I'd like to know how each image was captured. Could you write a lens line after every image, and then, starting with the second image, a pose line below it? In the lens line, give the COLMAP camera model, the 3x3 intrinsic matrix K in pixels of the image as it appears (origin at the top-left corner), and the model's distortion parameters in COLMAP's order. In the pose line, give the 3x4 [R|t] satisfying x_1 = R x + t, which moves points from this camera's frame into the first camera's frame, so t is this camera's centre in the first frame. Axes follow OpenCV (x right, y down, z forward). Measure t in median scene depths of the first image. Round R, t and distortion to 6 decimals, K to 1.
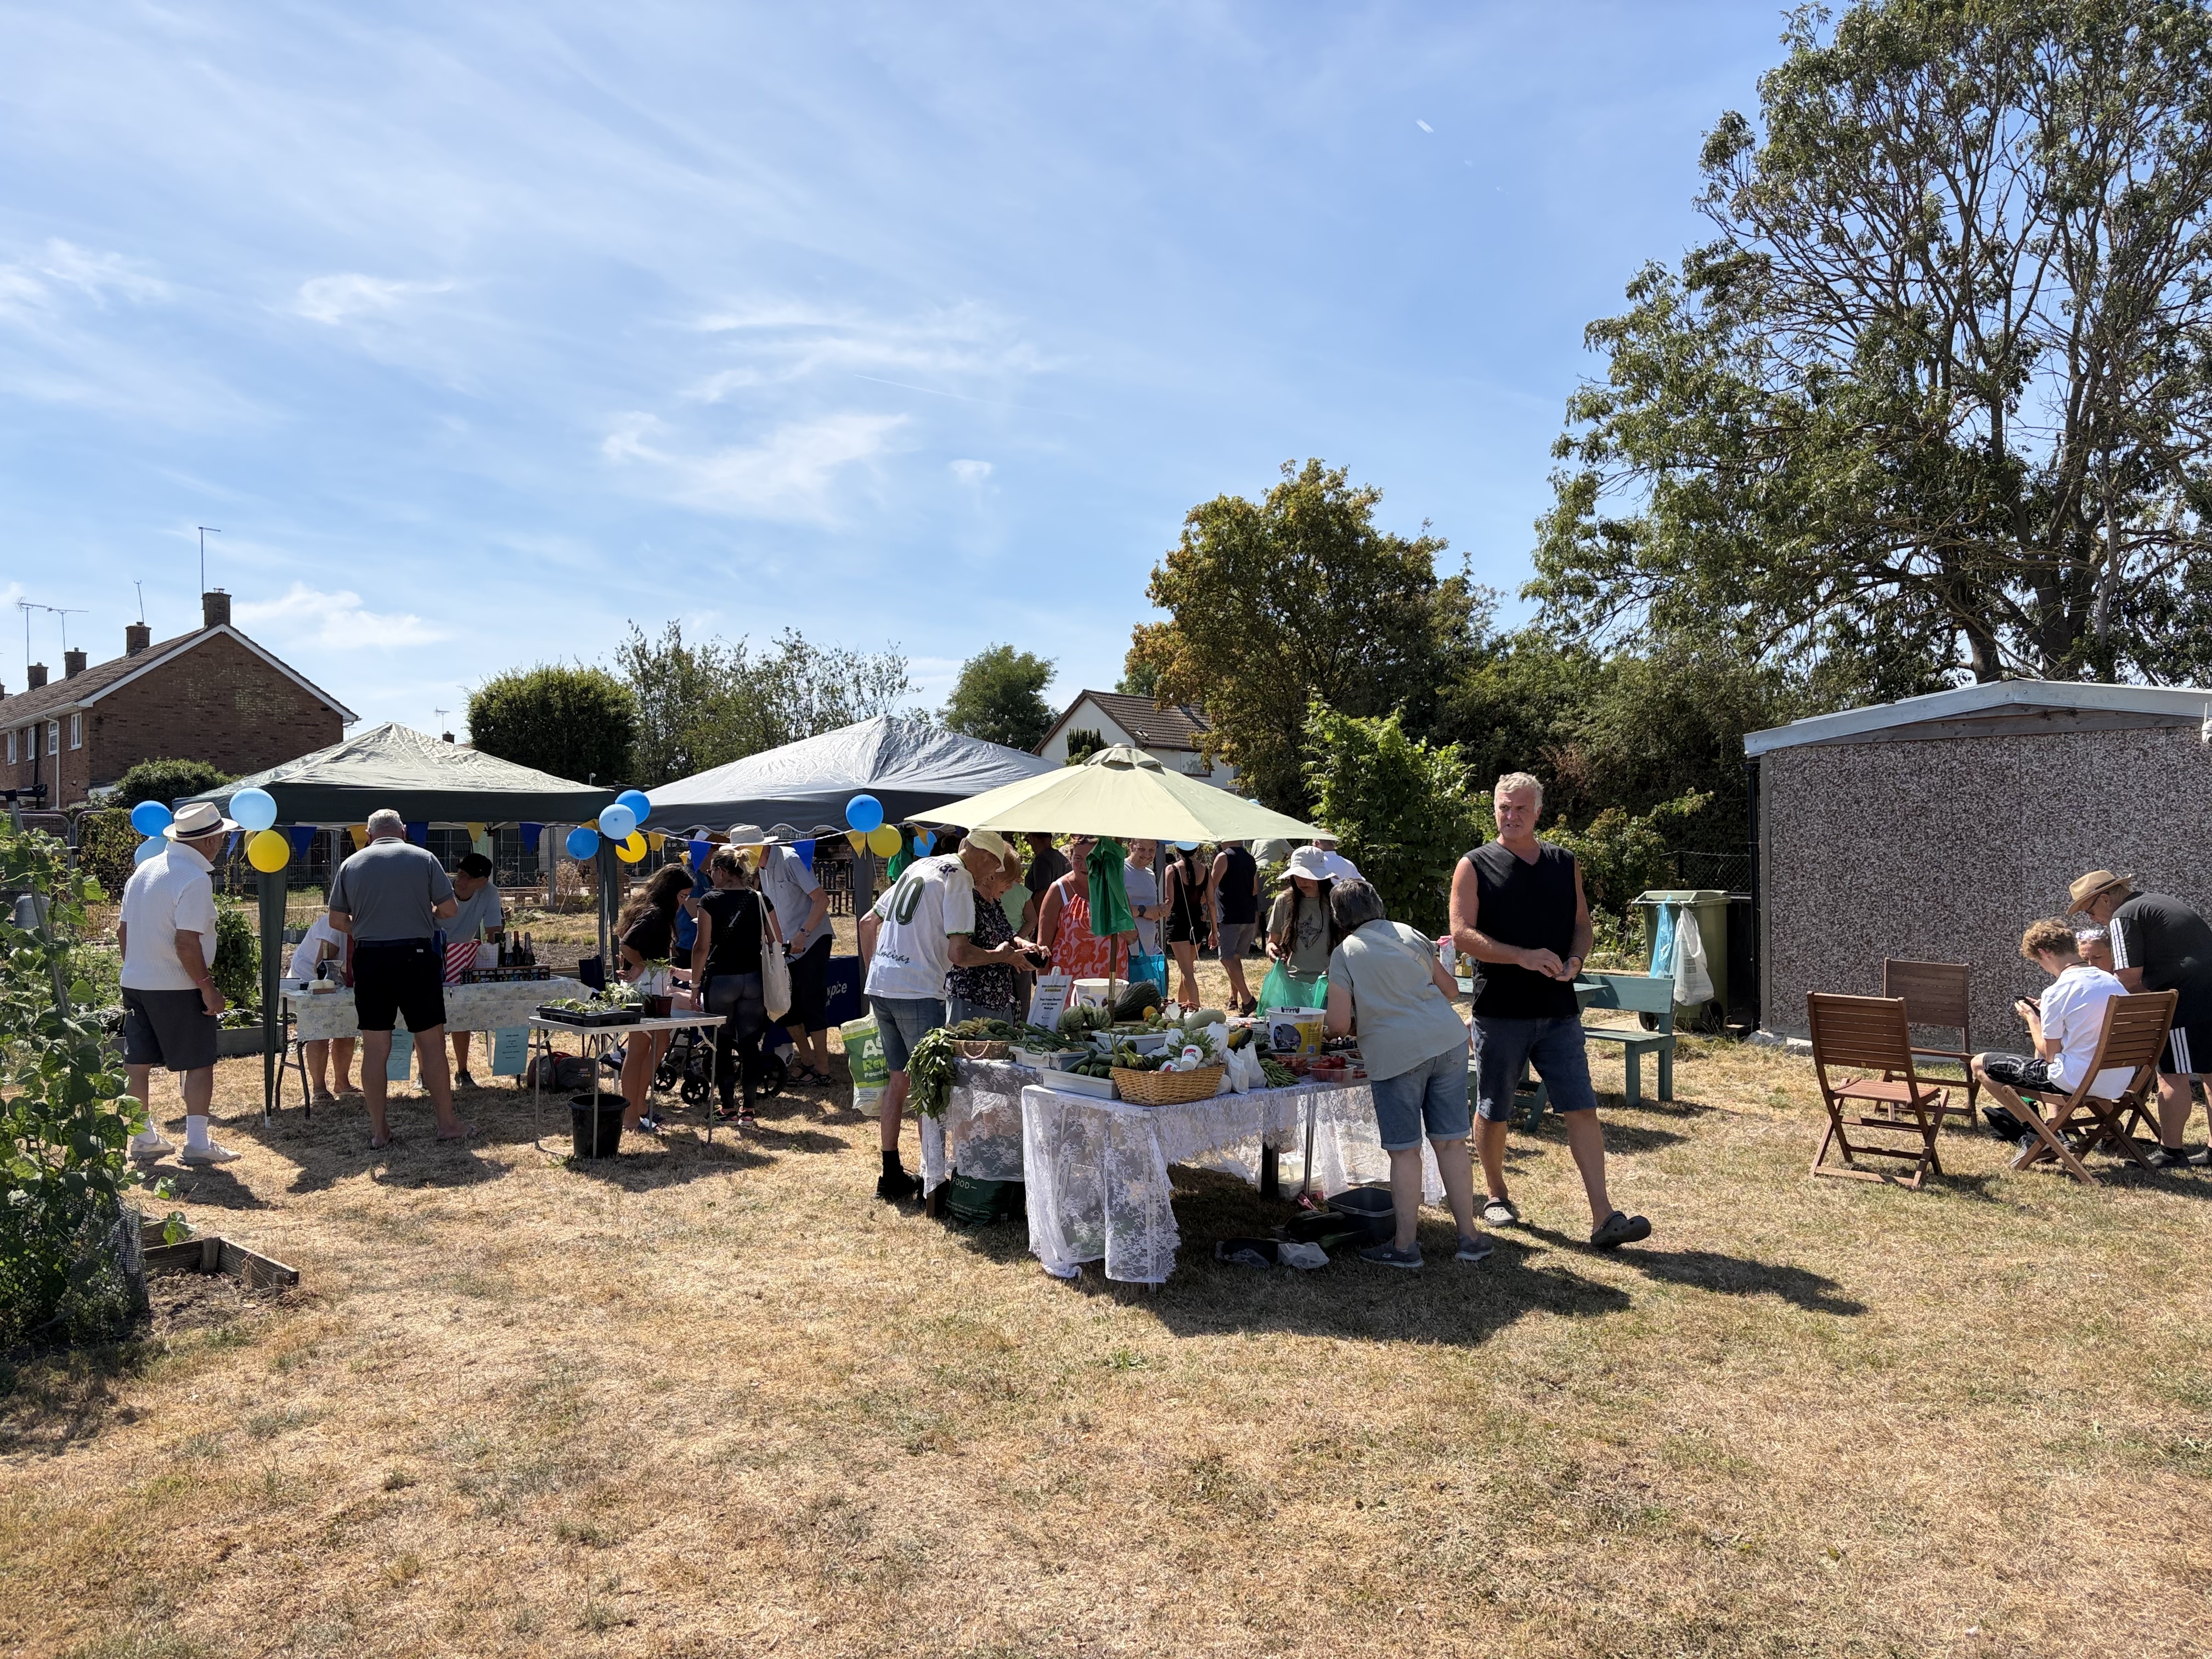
lens RADIAL K [[1664.9, 0, 1110.6], [0, 1664.9, 835.2], [0, 0, 1]] dist [0.050502, -0.058525]
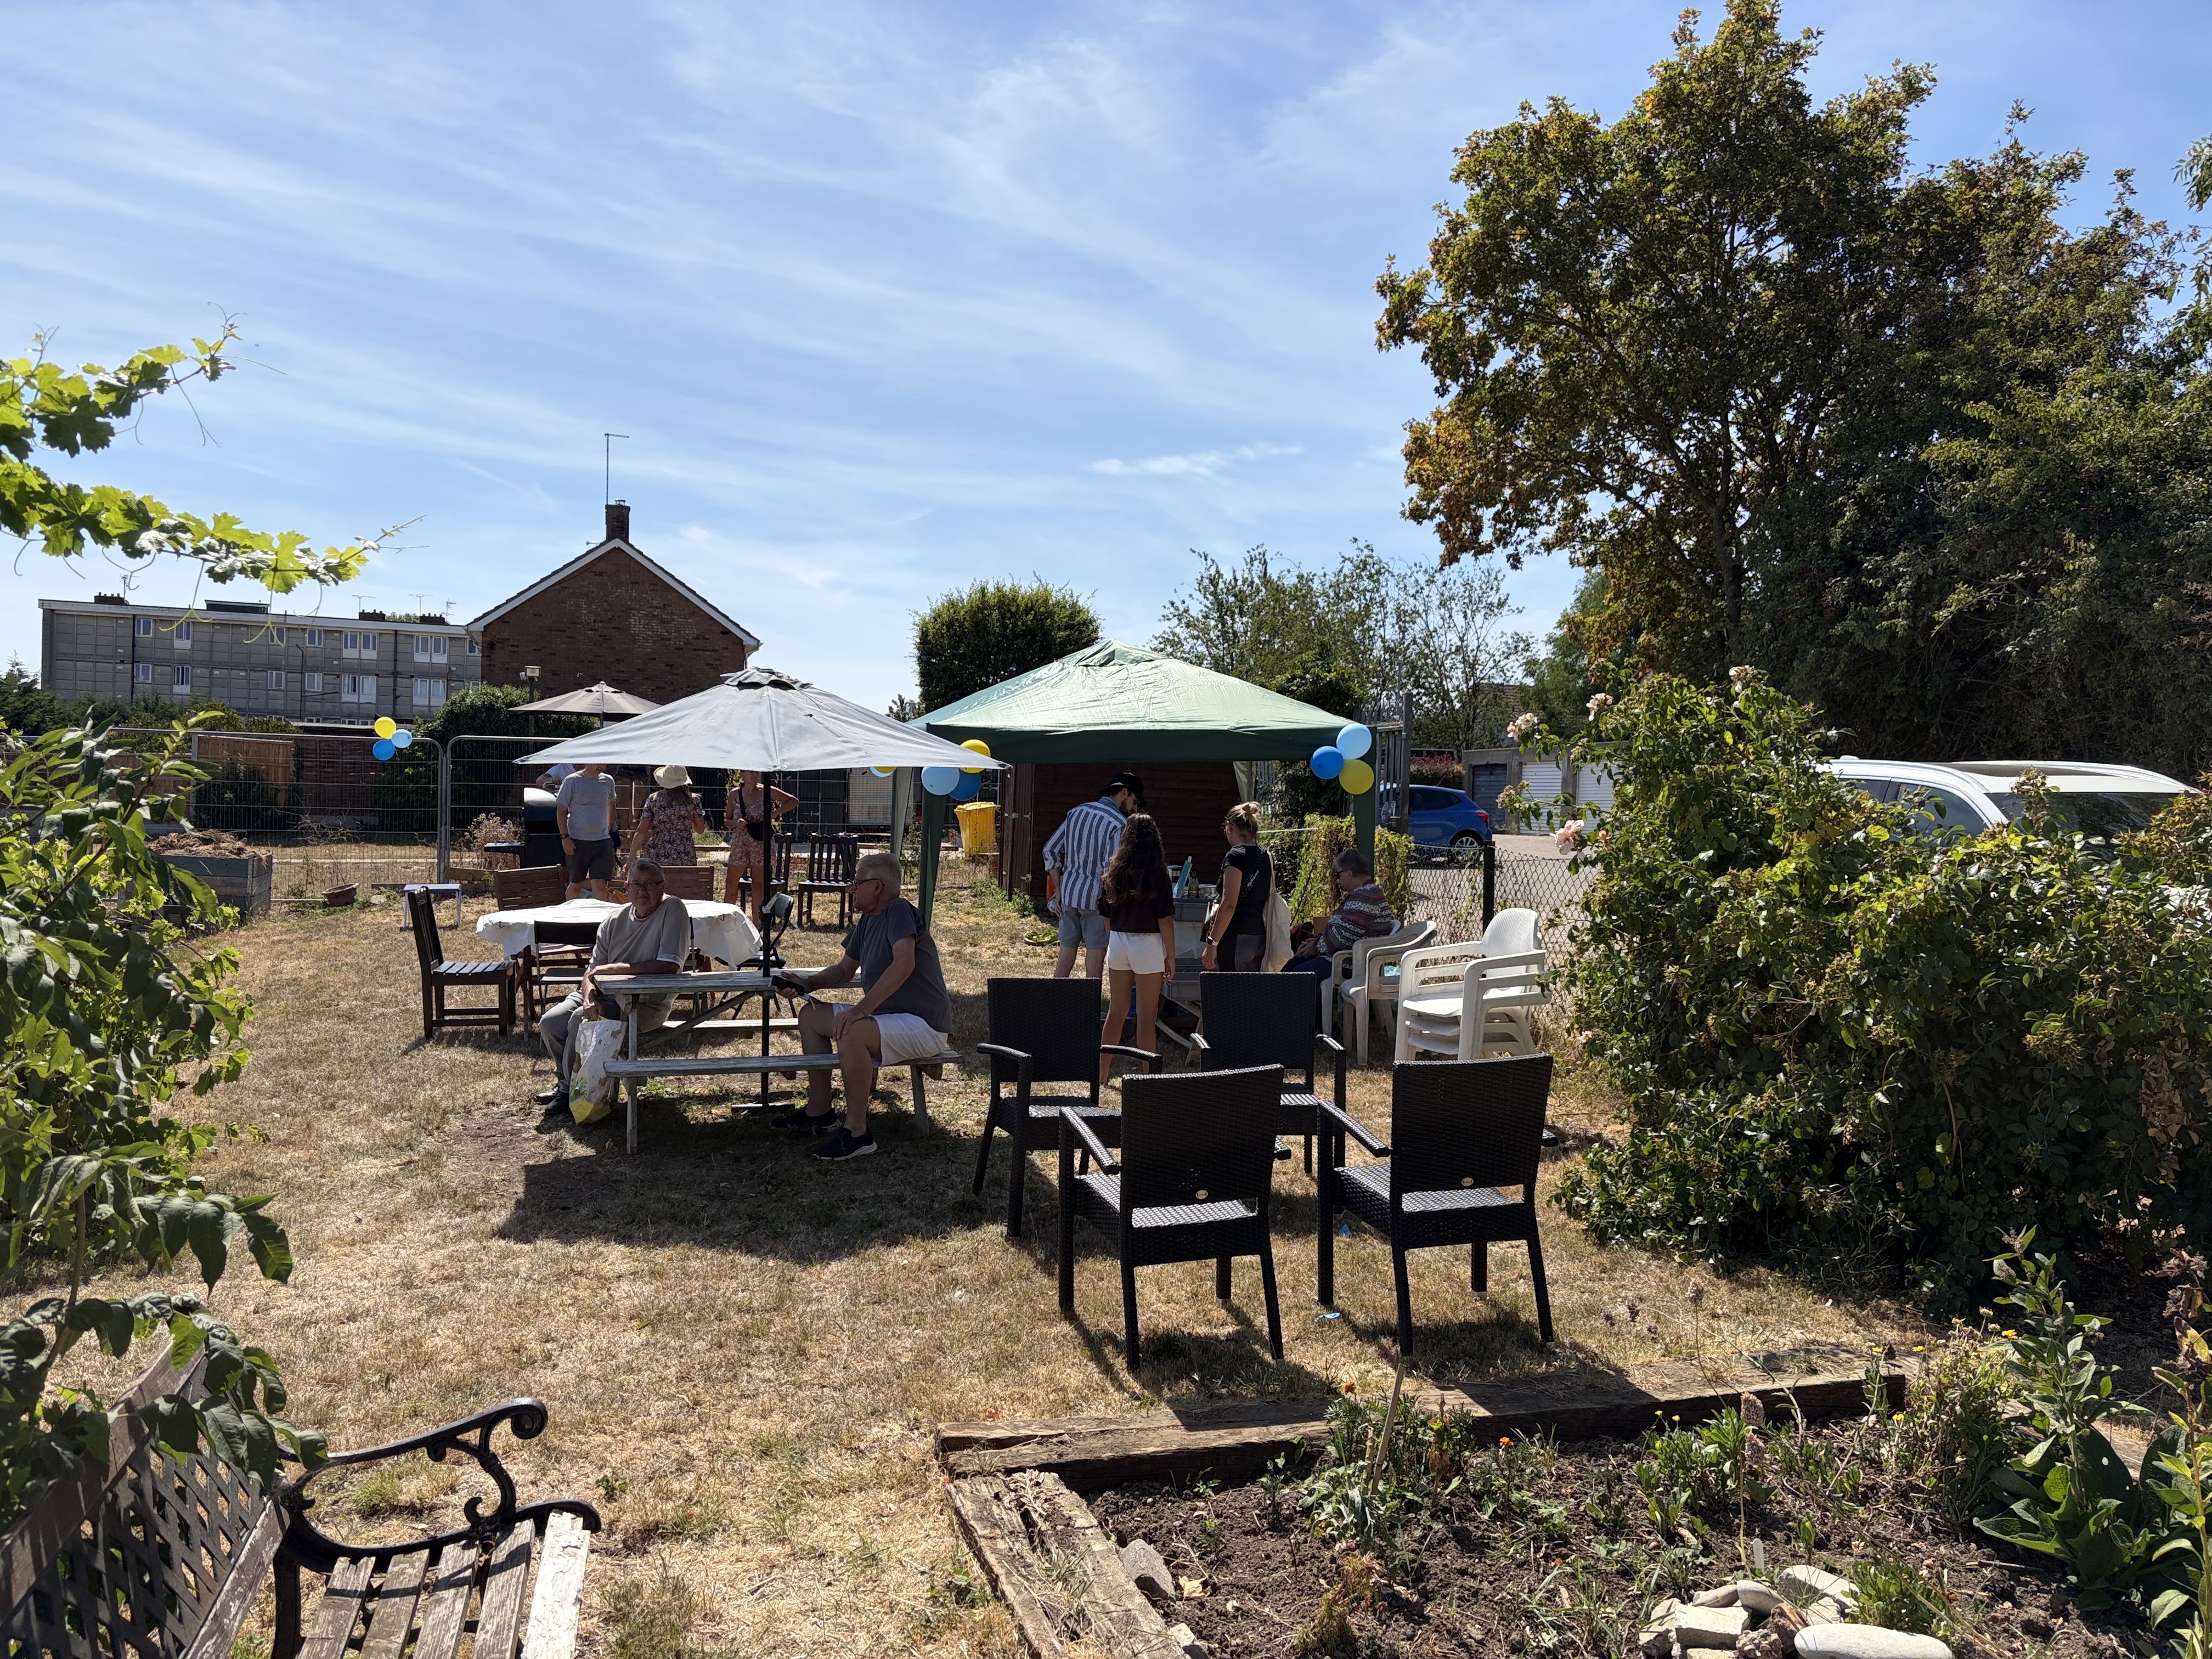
lens RADIAL K [[1664.9, 0, 1102.0], [0, 1664.9, 828.5], [0, 0, 1]] dist [0.050502, -0.058525]
pose [[0.889842, 0.034374, -0.454973, 0.117383], [-0.023947, 0.999302, 0.028664, -0.001953], [0.455640, -0.014611, 0.890044, 0.313149]]
